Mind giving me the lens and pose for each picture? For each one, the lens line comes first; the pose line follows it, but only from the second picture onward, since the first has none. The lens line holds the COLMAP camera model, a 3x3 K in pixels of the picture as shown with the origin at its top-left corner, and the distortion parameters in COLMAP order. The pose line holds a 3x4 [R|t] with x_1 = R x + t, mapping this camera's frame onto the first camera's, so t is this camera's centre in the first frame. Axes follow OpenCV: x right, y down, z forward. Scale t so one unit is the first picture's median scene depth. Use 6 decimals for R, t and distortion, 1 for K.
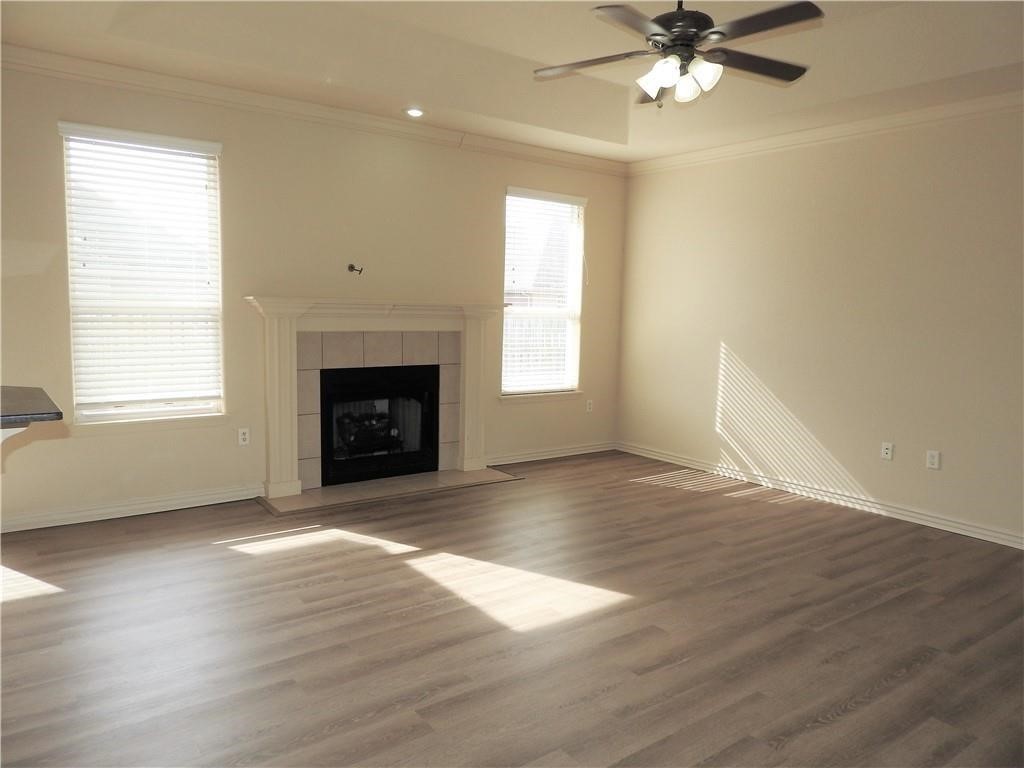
lens RADIAL K [[726.1, 0, 514.6], [0, 726.1, 387.0], [0, 0, 1]] dist [0.010433, -0.003497]
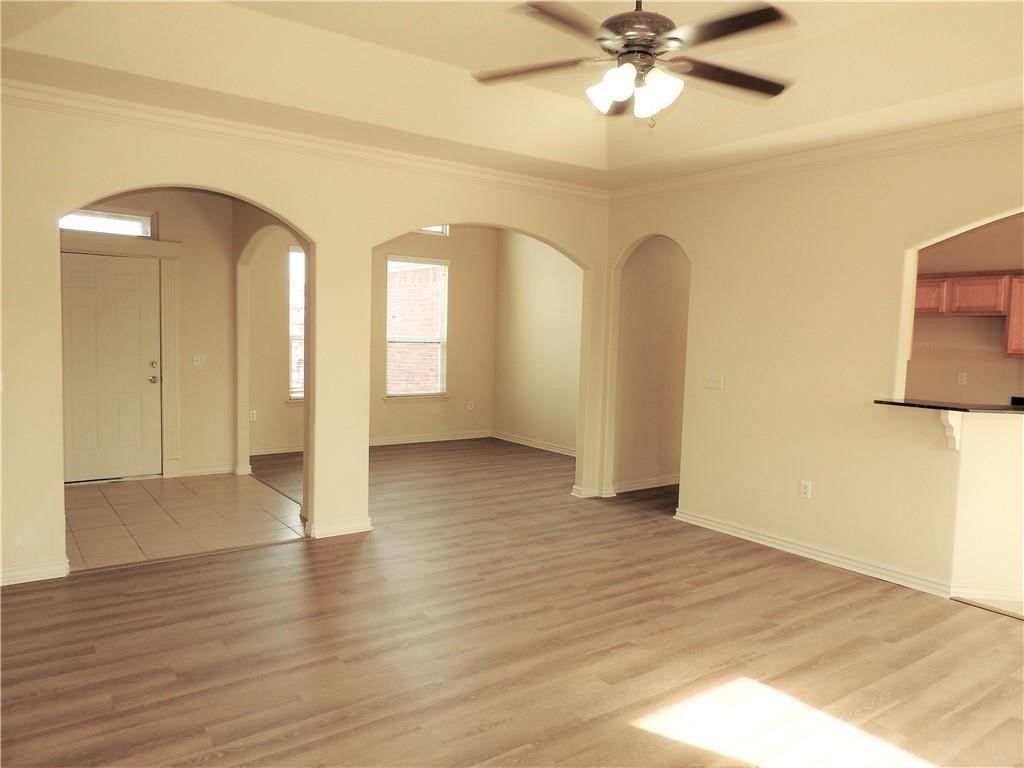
lens RADIAL K [[726.1, 0, 514.6], [0, 726.1, 387.0], [0, 0, 1]] dist [0.010433, -0.003497]
pose [[-0.998631, -0.052028, 0.005346, 0.224997], [-0.050007, 0.979766, 0.193799, -0.158226], [-0.015321, 0.193266, -0.981027, 1.259477]]
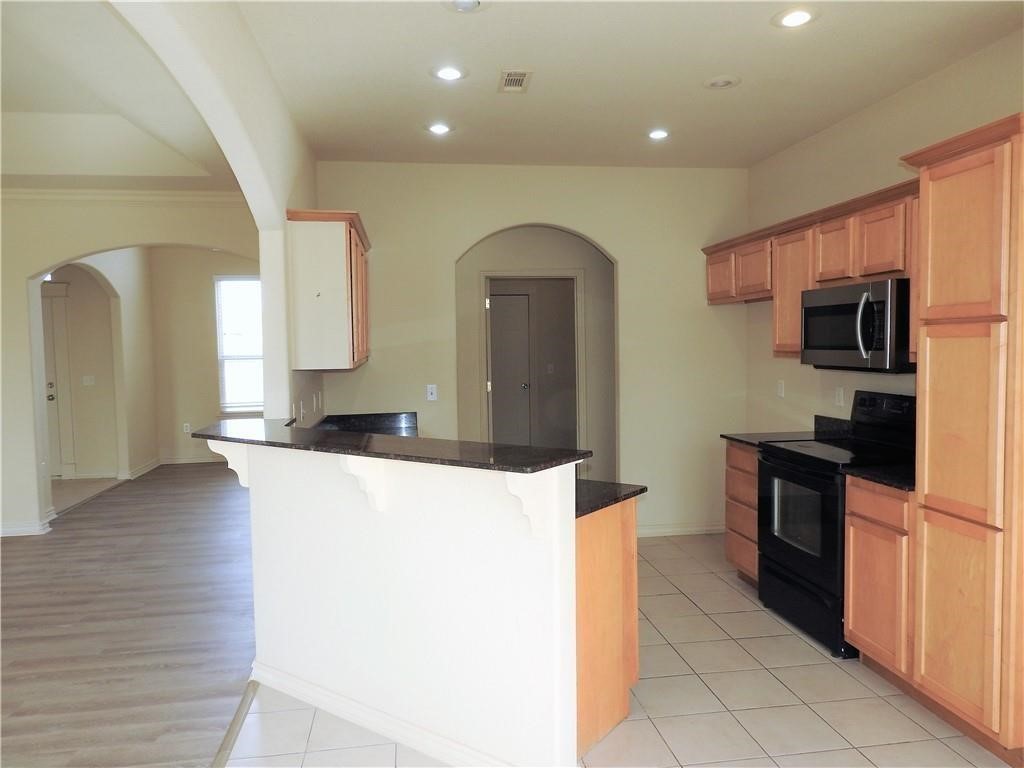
lens RADIAL K [[726.1, 0, 514.6], [0, 726.1, 387.0], [0, 0, 1]] dist [0.010433, -0.003497]
pose [[-0.880509, -0.035306, 0.472712, -0.822044], [0.053208, 0.983559, 0.172569, -0.123825], [-0.471033, 0.177100, -0.864155, 0.841319]]
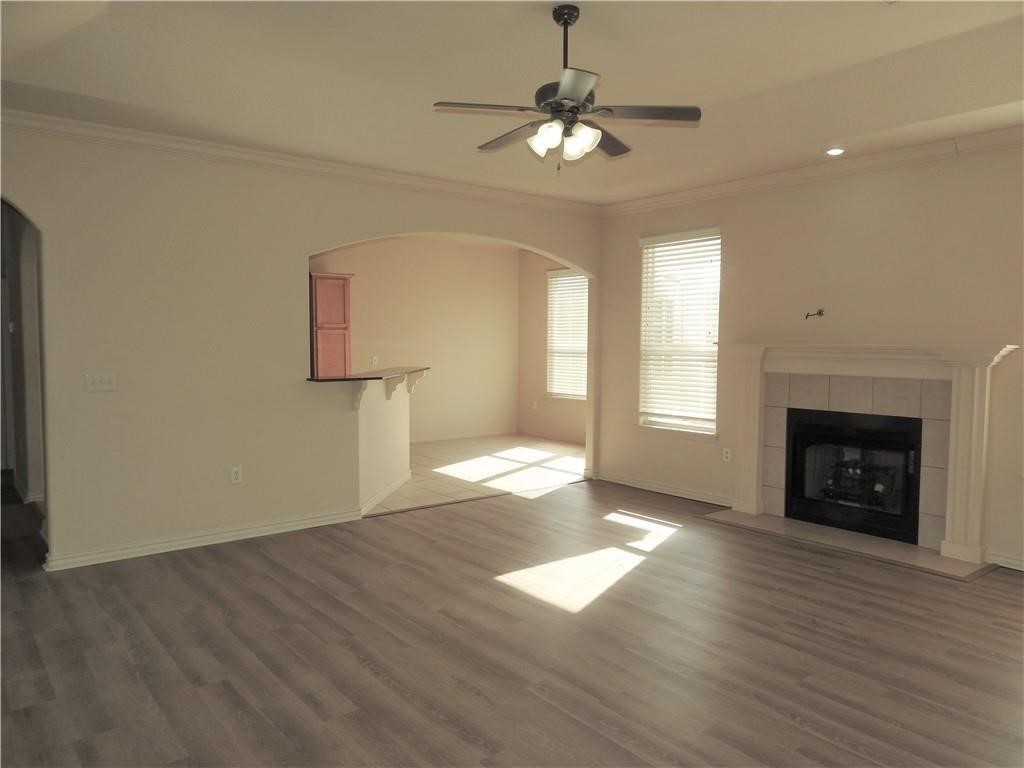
lens RADIAL K [[726.1, 0, 514.6], [0, 726.1, 387.0], [0, 0, 1]] dist [0.010433, -0.003497]
pose [[0.035358, 0.041812, -0.998500, 0.890202], [-0.119363, 0.992149, 0.037319, -0.052305], [0.992221, 0.117864, 0.040071, 0.608118]]
